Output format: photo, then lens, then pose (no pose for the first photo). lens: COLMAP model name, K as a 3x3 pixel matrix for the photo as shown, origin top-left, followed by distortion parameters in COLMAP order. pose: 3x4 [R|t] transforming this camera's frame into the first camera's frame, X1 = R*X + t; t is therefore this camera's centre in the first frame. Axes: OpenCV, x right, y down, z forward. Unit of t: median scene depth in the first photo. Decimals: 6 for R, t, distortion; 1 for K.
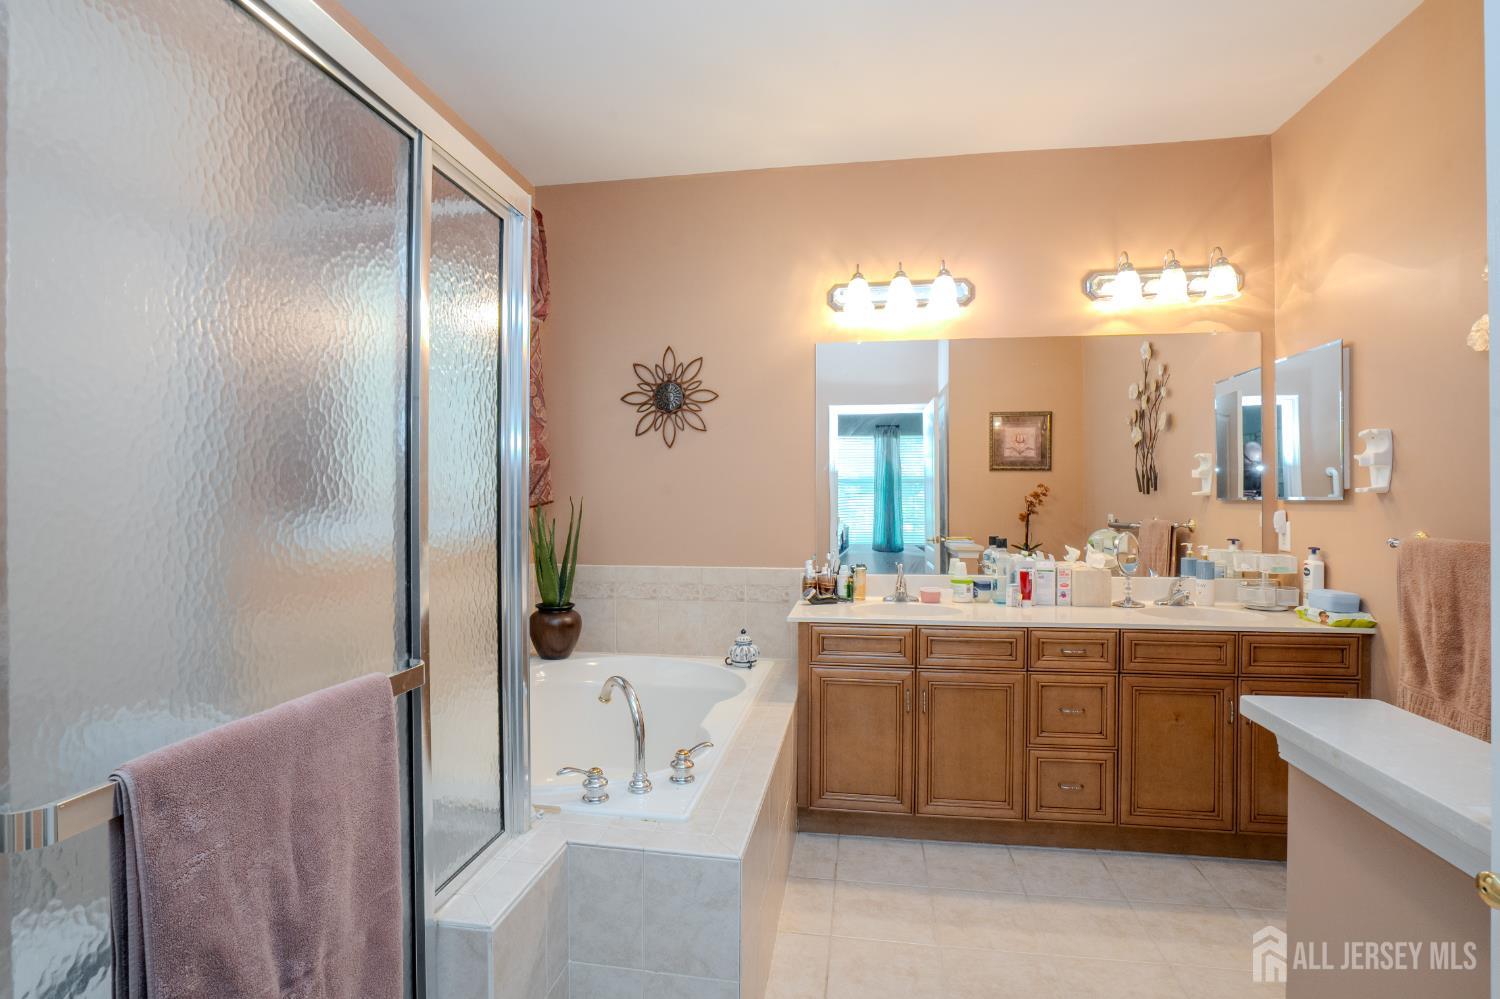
lens RADIAL K [[690.3, 0, 755.5], [0, 690.3, 497.2], [0, 0, 1]] dist [-0.050003, 0.015389]
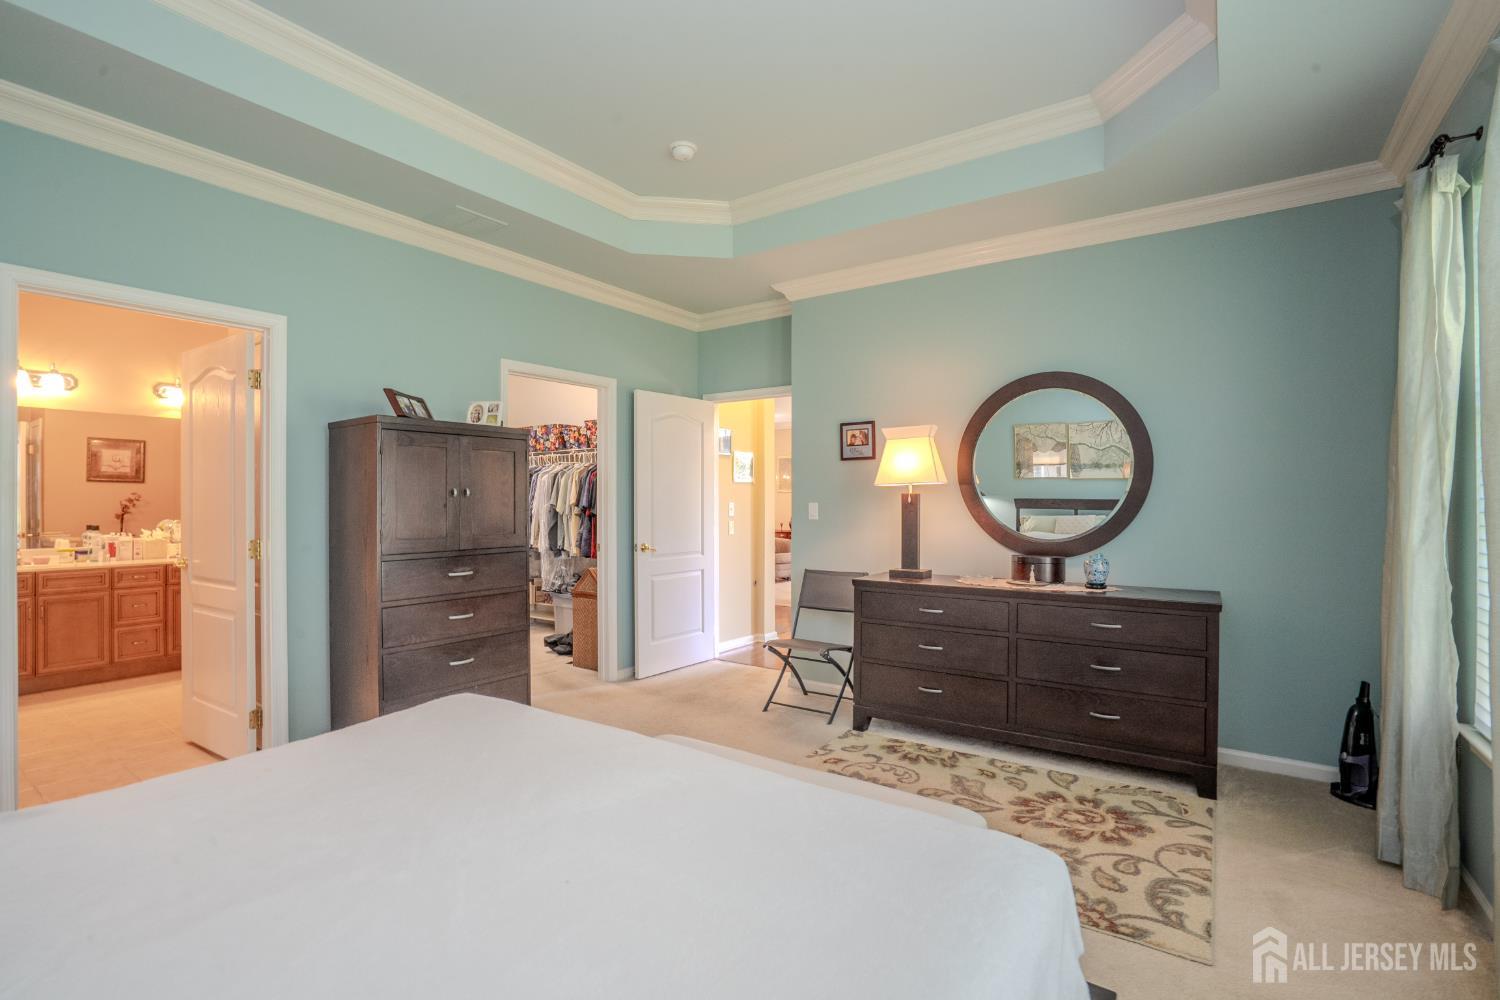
lens RADIAL K [[690.3, 0, 760.1], [0, 690.3, 494.4], [0, 0, 1]] dist [-0.050003, 0.015389]
pose [[0.435149, 0.006379, 0.900336, -0.460528], [0.000954, 0.999971, -0.007546, -0.006773], [-0.900358, 0.004142, 0.435130, -1.340648]]
